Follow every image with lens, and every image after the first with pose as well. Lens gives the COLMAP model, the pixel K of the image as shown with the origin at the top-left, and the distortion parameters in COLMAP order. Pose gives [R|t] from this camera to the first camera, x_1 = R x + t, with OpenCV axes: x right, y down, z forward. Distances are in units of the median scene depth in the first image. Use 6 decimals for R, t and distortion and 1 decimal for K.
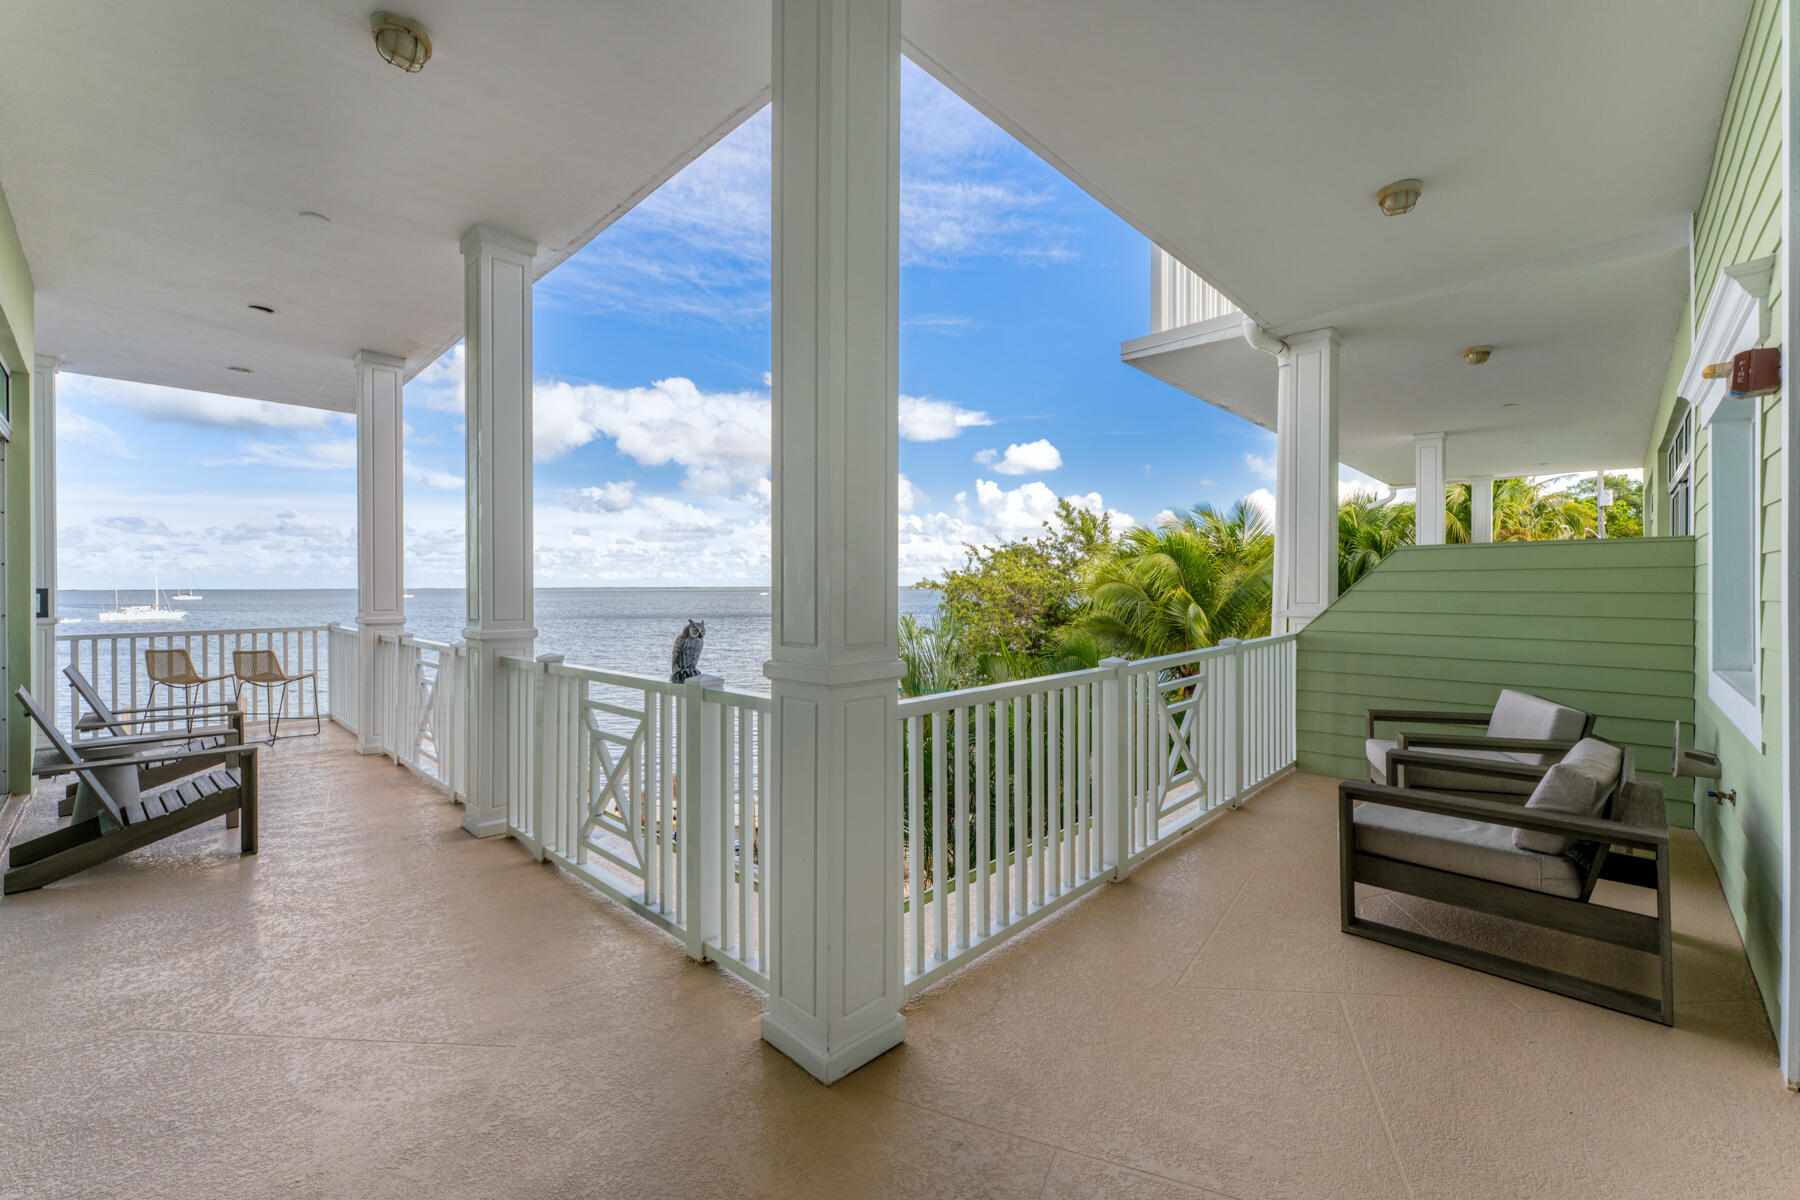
lens RADIAL K [[746.0, 0, 900.7], [0, 746.0, 587.6], [0, 0, 1]] dist [0.014002, -0.002037]
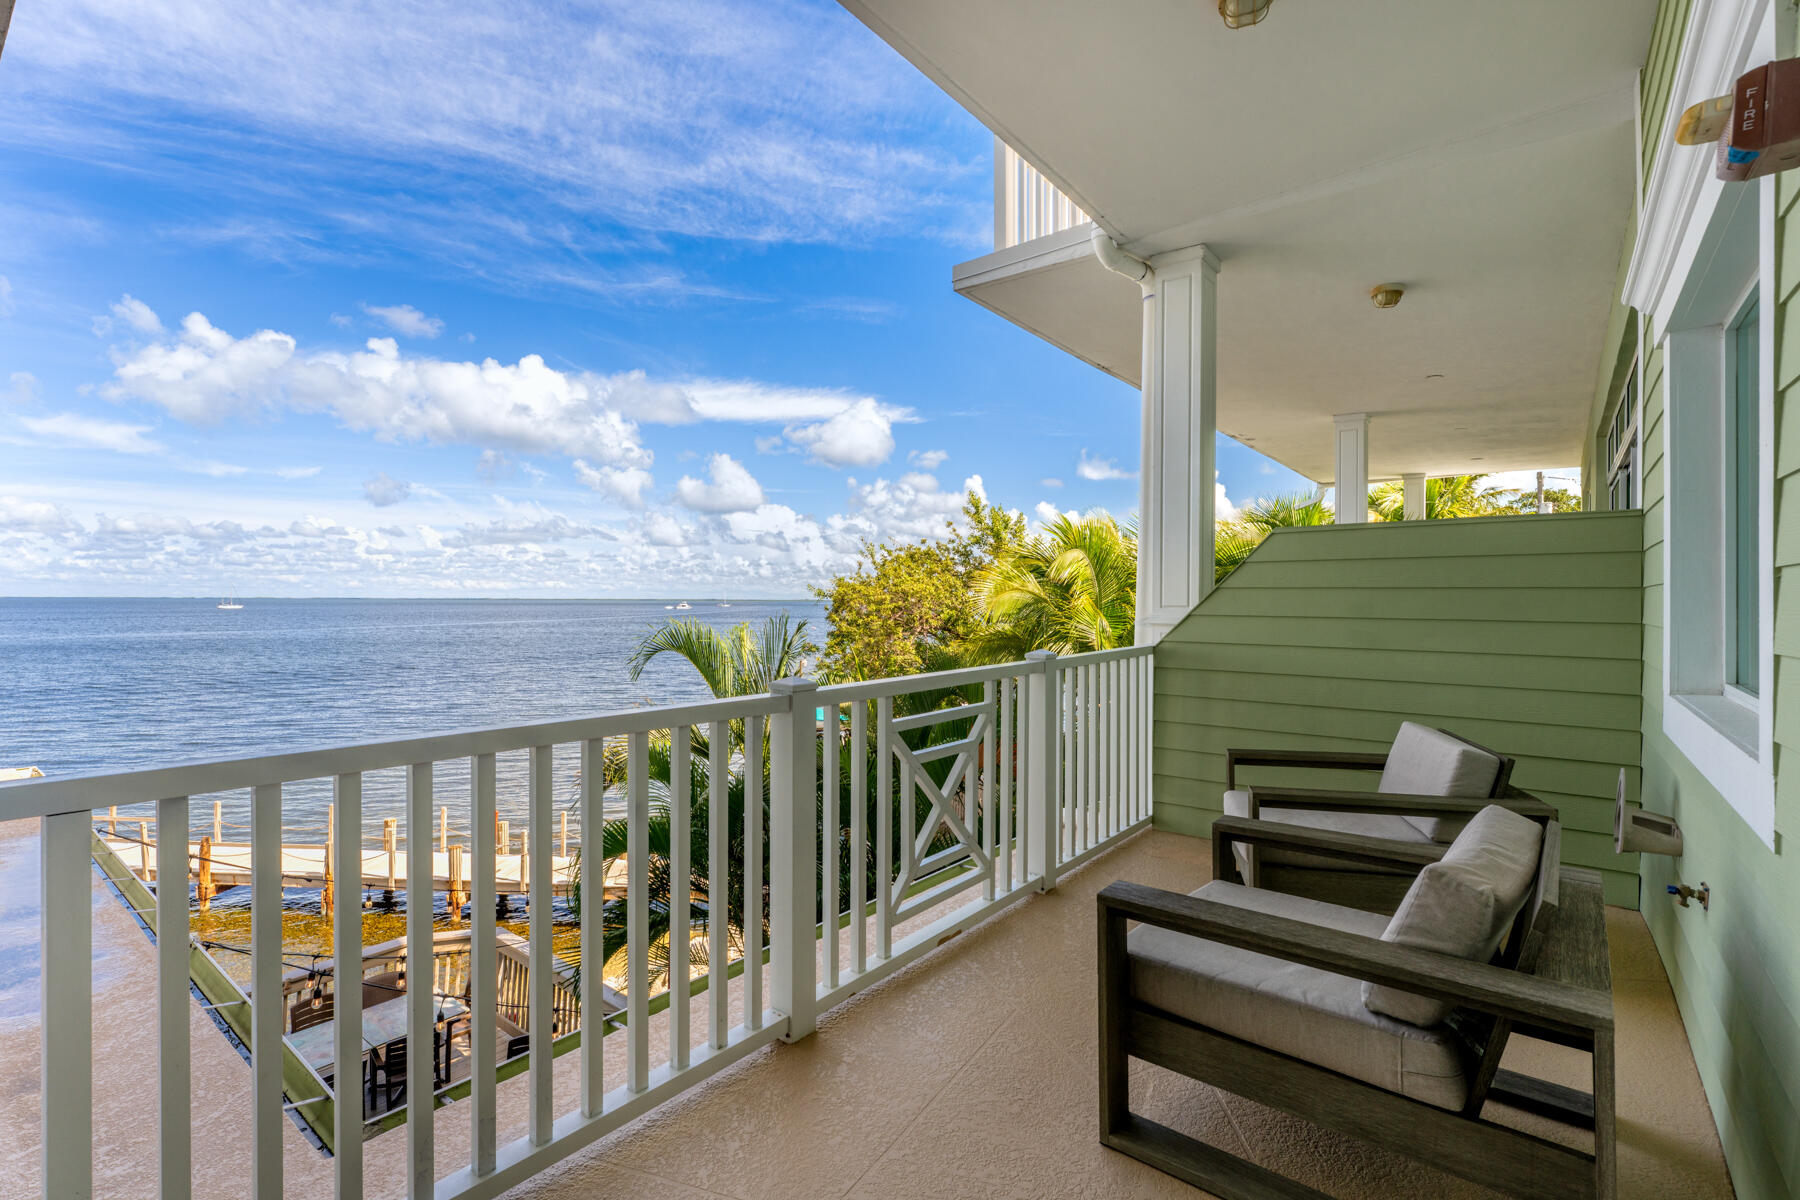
lens RADIAL K [[840.1, 0, 874.2], [0, 840.1, 597.2], [0, 0, 1]] dist [0.005999, -0.001853]
pose [[0.996843, 0.006597, 0.079123, 0.227111], [-0.006276, 0.999971, -0.004304, 0.022612], [-0.079149, 0.003794, 0.996856, 0.227388]]
